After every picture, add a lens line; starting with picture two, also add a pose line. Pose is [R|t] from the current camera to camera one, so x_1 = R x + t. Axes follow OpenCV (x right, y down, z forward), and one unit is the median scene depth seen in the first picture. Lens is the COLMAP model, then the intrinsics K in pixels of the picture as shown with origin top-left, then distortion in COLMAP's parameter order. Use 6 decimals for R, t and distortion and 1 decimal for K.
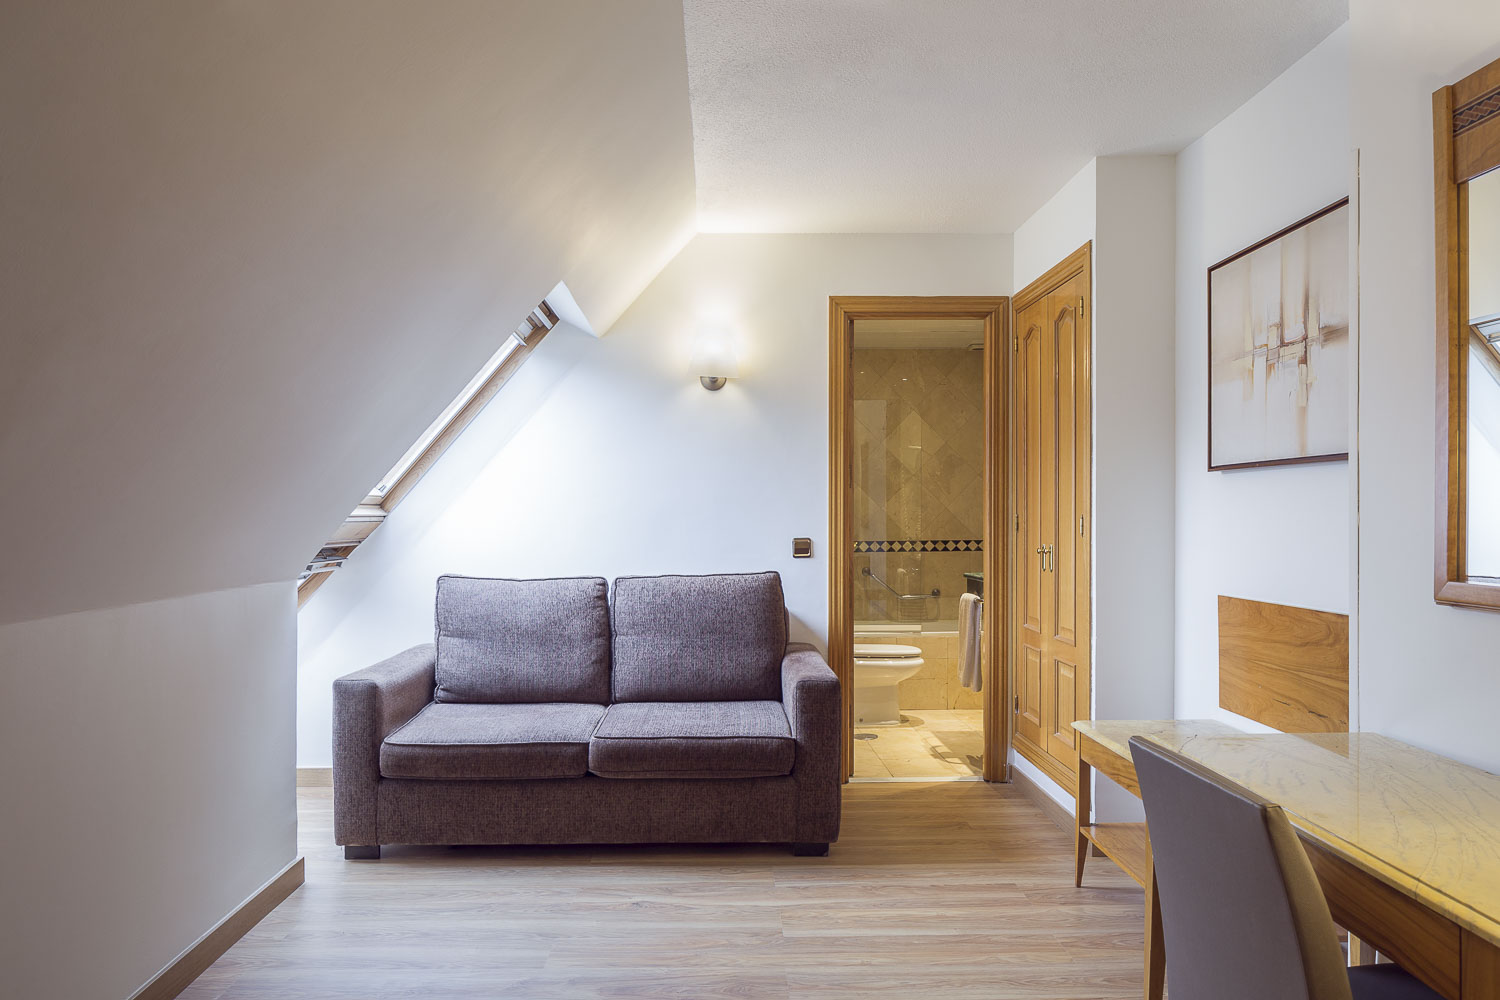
lens RADIAL K [[1012.5, 0, 756.0], [0, 1012.5, 510.9], [0, 0, 1]] dist [-0.002313, -0.002857]
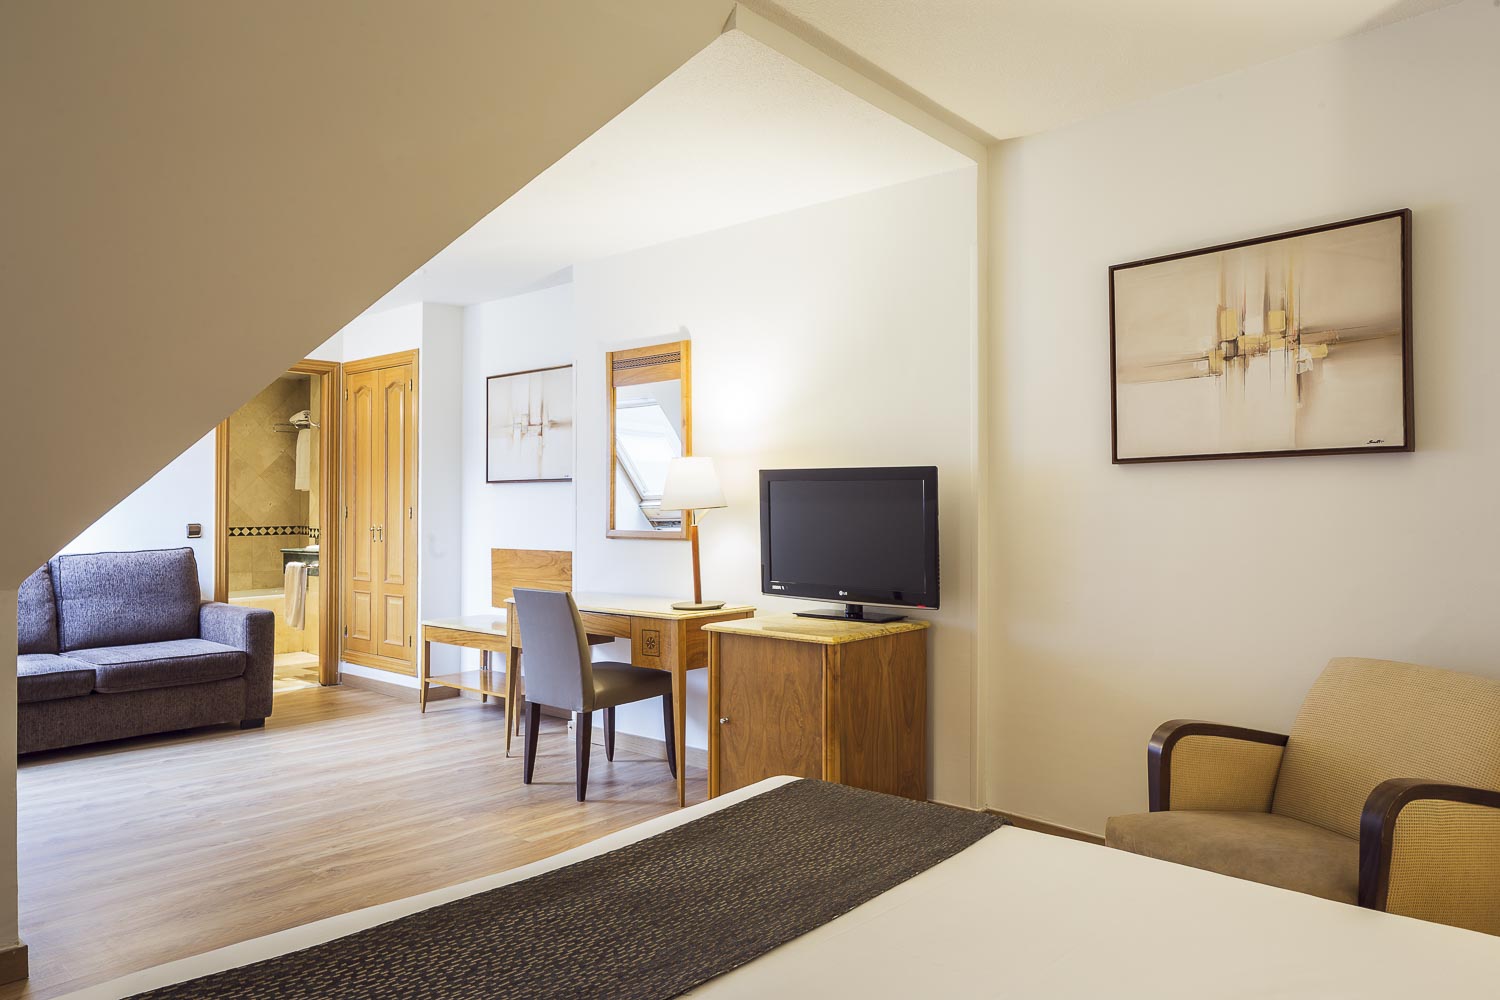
lens RADIAL K [[1047.6, 0, 750.0], [0, 1047.6, 500.0], [0, 0, 1]] dist [-0.005702, -0.003383]
pose [[0.678585, 0.004147, 0.734510, -0.539809], [-0.001250, 0.999989, -0.004491, 0.000014], [-0.734521, 0.002129, 0.678583, -0.570381]]
